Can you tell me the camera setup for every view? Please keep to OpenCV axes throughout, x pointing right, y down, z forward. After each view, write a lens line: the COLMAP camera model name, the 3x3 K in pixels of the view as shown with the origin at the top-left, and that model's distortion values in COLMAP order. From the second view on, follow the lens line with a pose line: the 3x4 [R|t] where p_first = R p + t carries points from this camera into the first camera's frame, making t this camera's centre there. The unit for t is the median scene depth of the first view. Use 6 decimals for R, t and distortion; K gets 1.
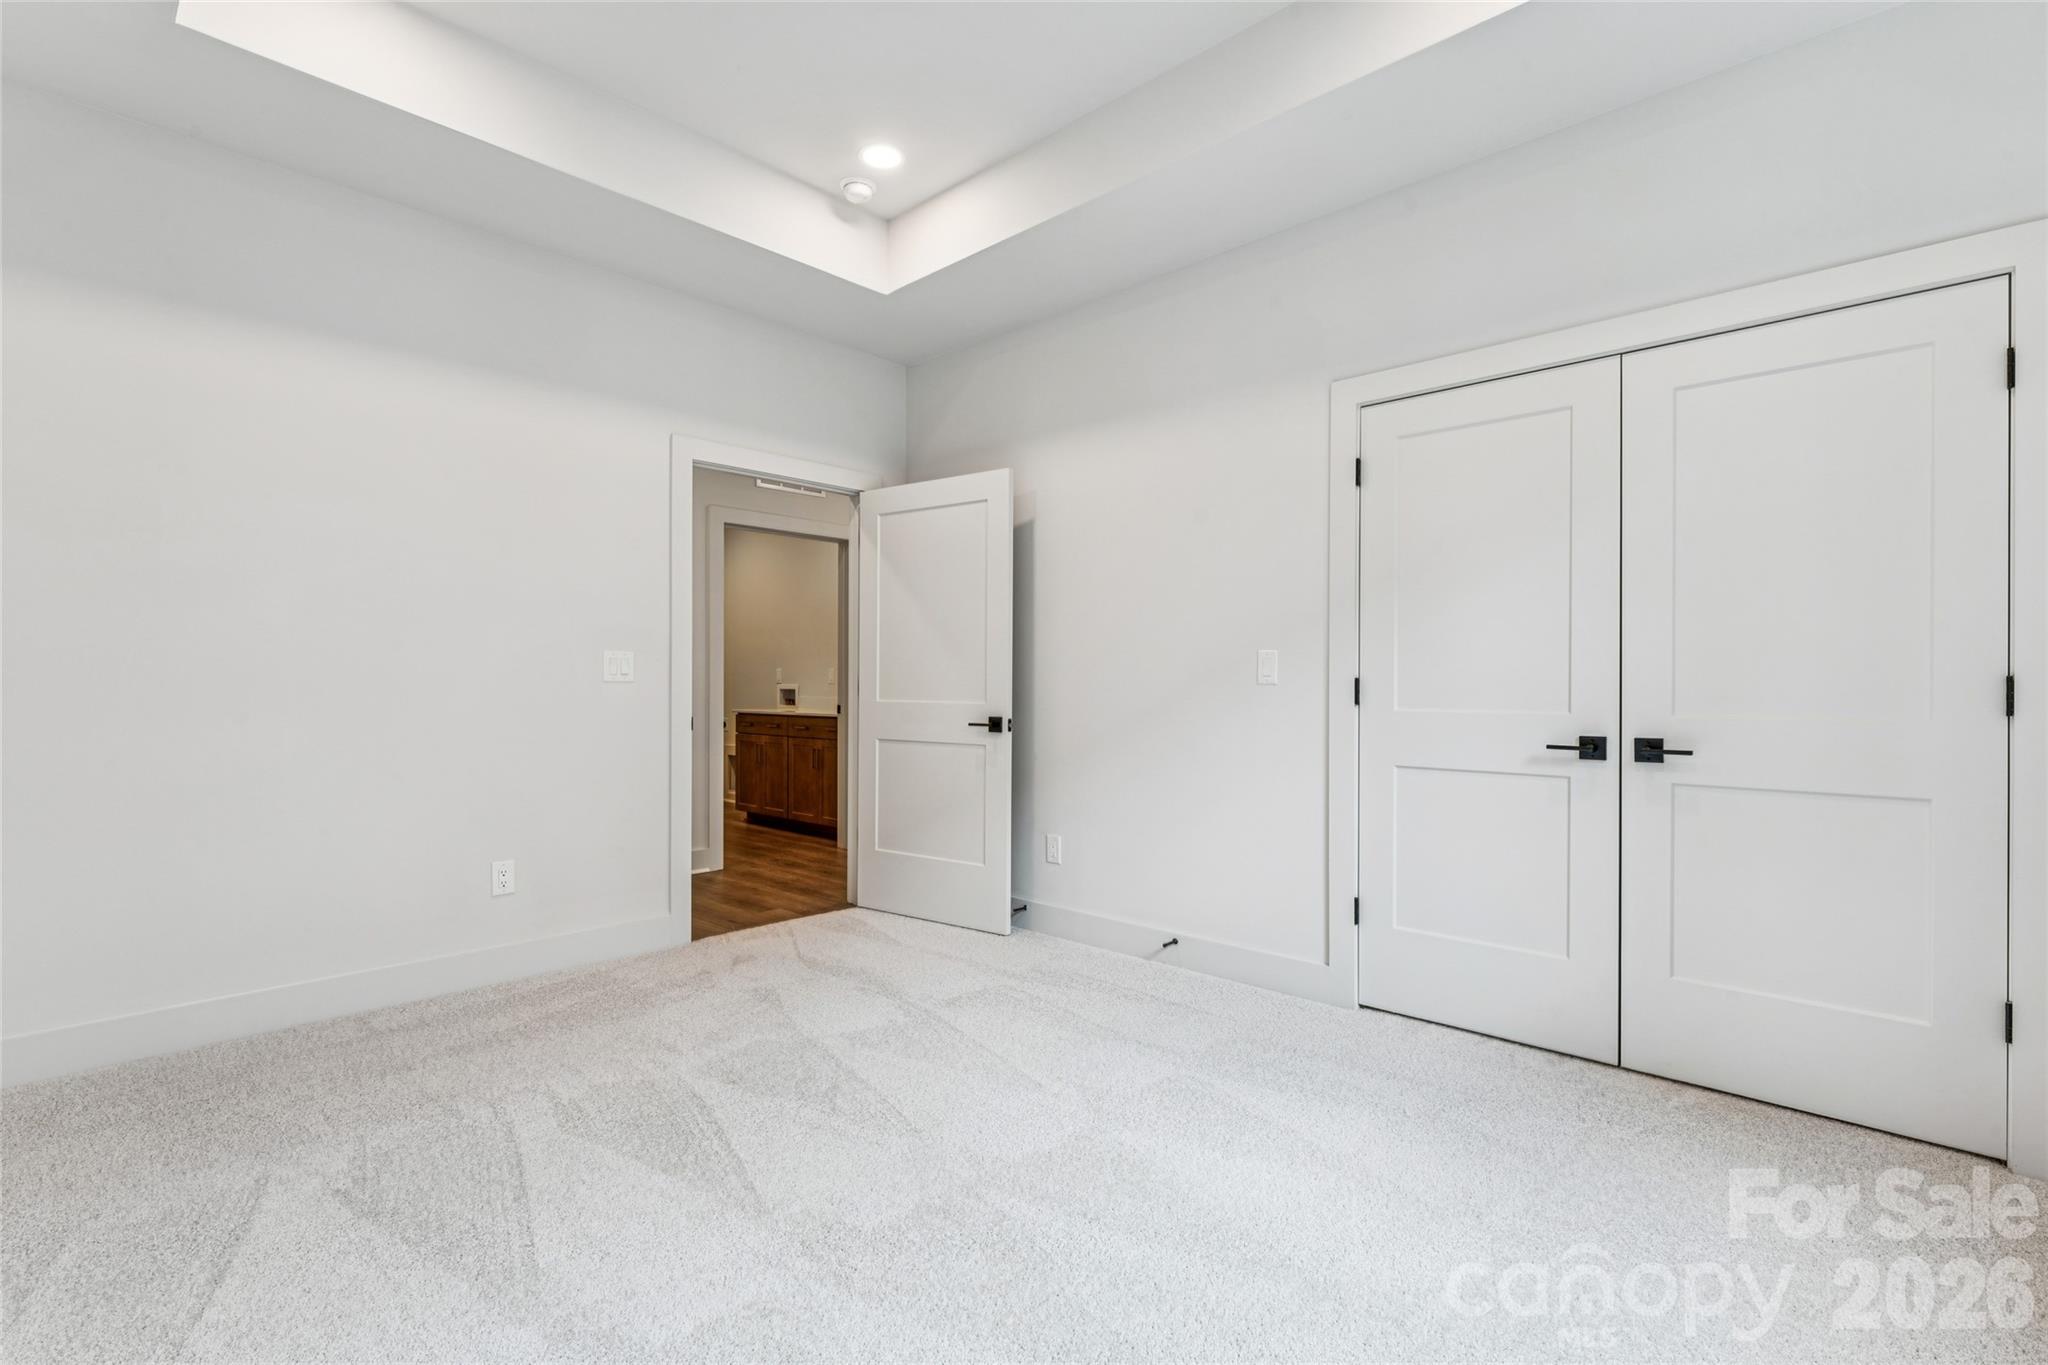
lens RADIAL K [[943.2, 0, 1032.1], [0, 943.2, 680.9], [0, 0, 1]] dist [0.001420, -0.001525]
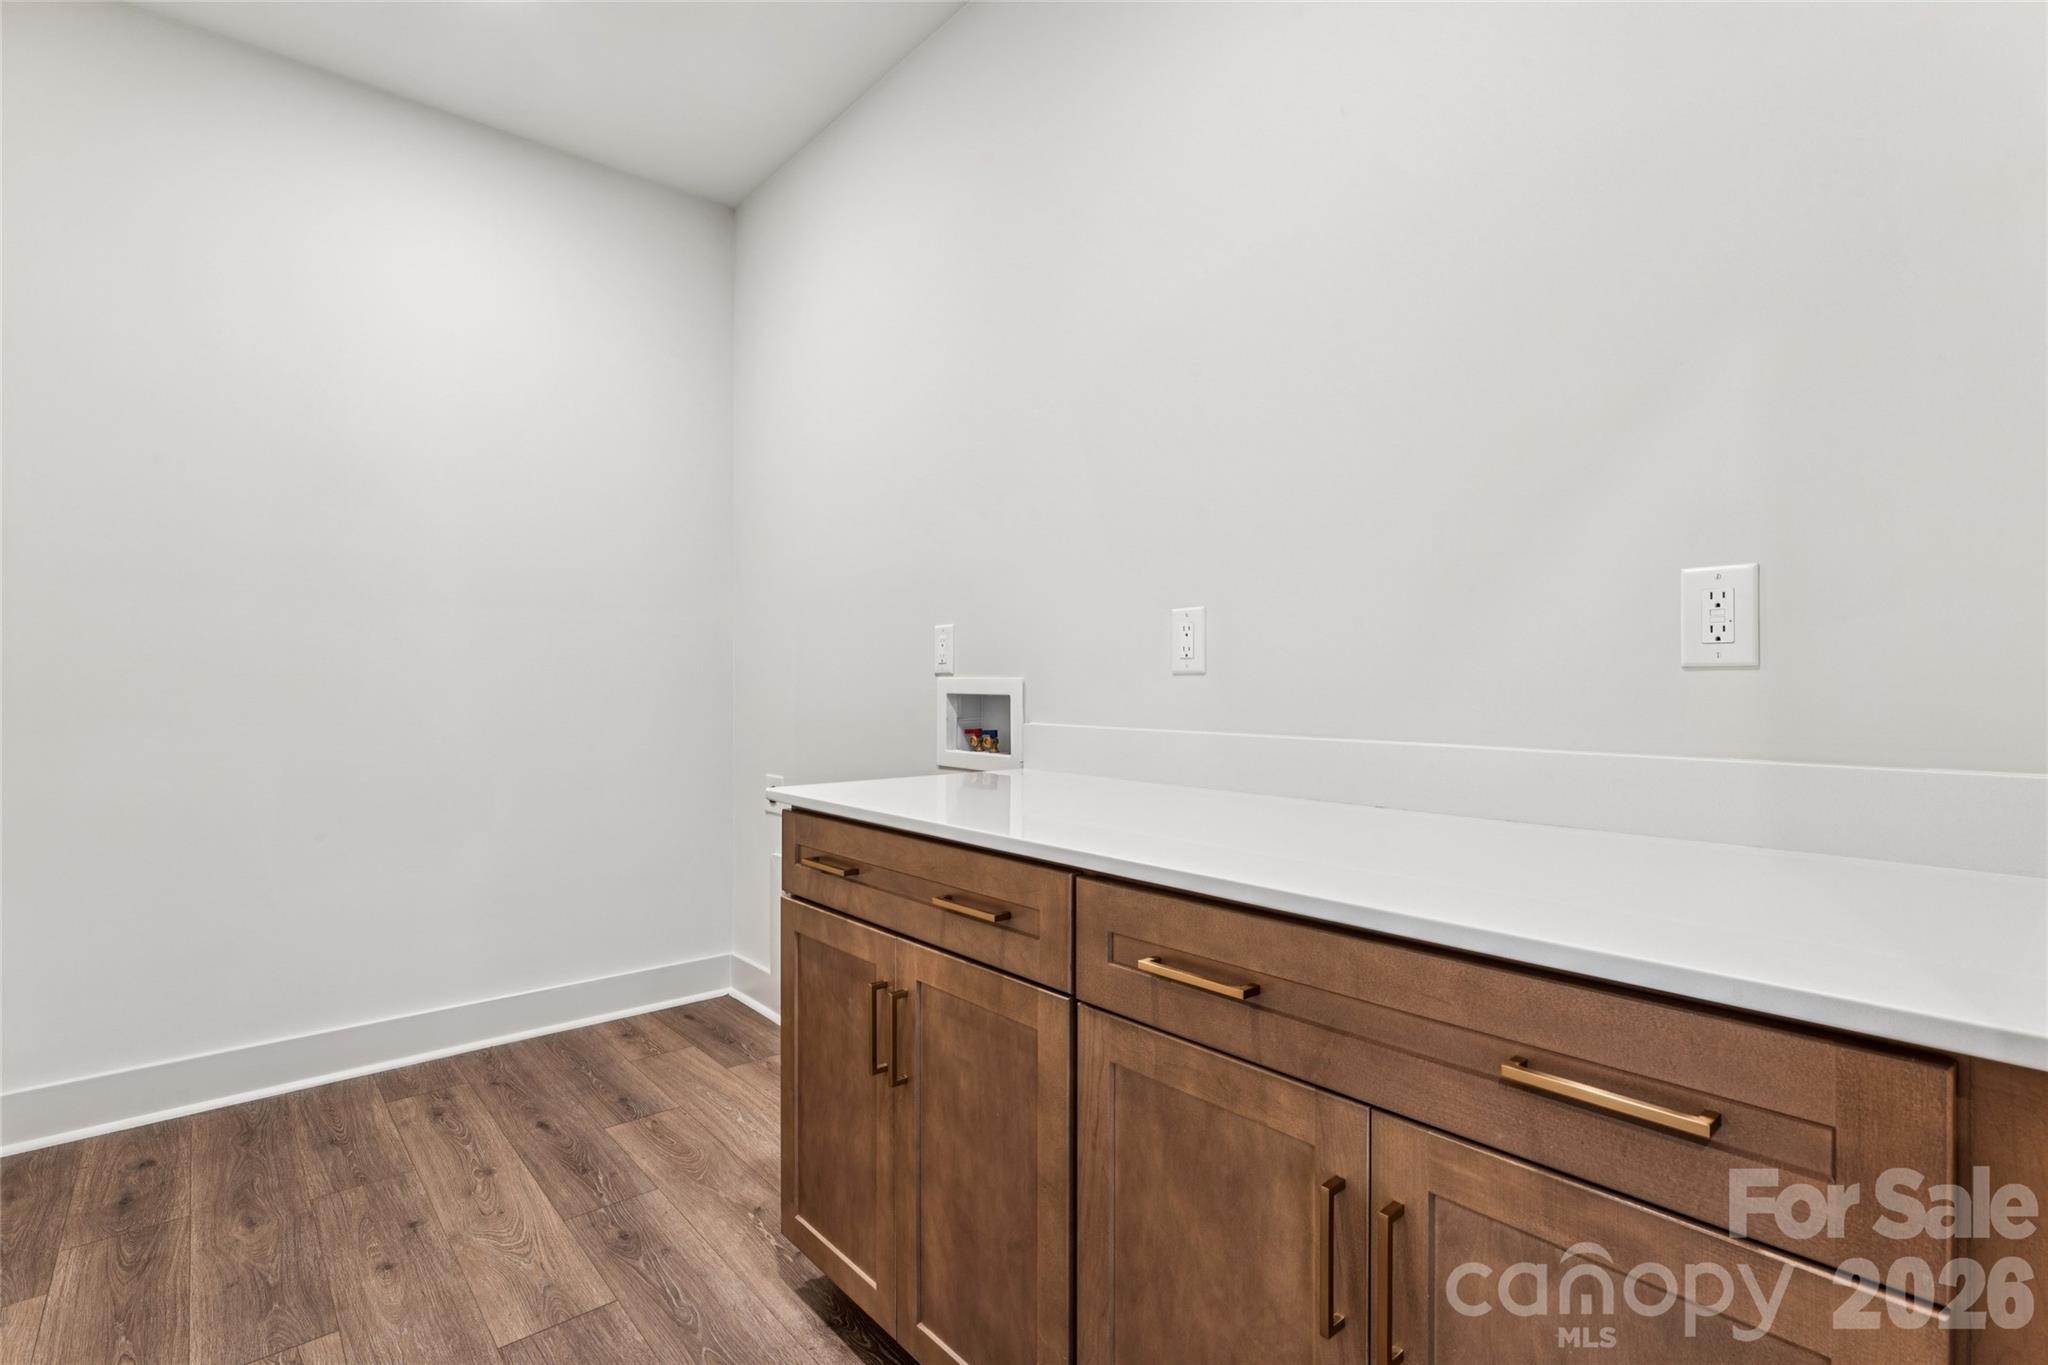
lens RADIAL K [[943.2, 0, 1025.5], [0, 943.2, 684.6], [0, 0, 1]] dist [0.001420, -0.001525]
pose [[0.994295, -0.001489, -0.106655, -0.240822], [0.001988, 0.999988, 0.004578, 0.005260], [0.106647, -0.004764, 0.994286, 0.810925]]
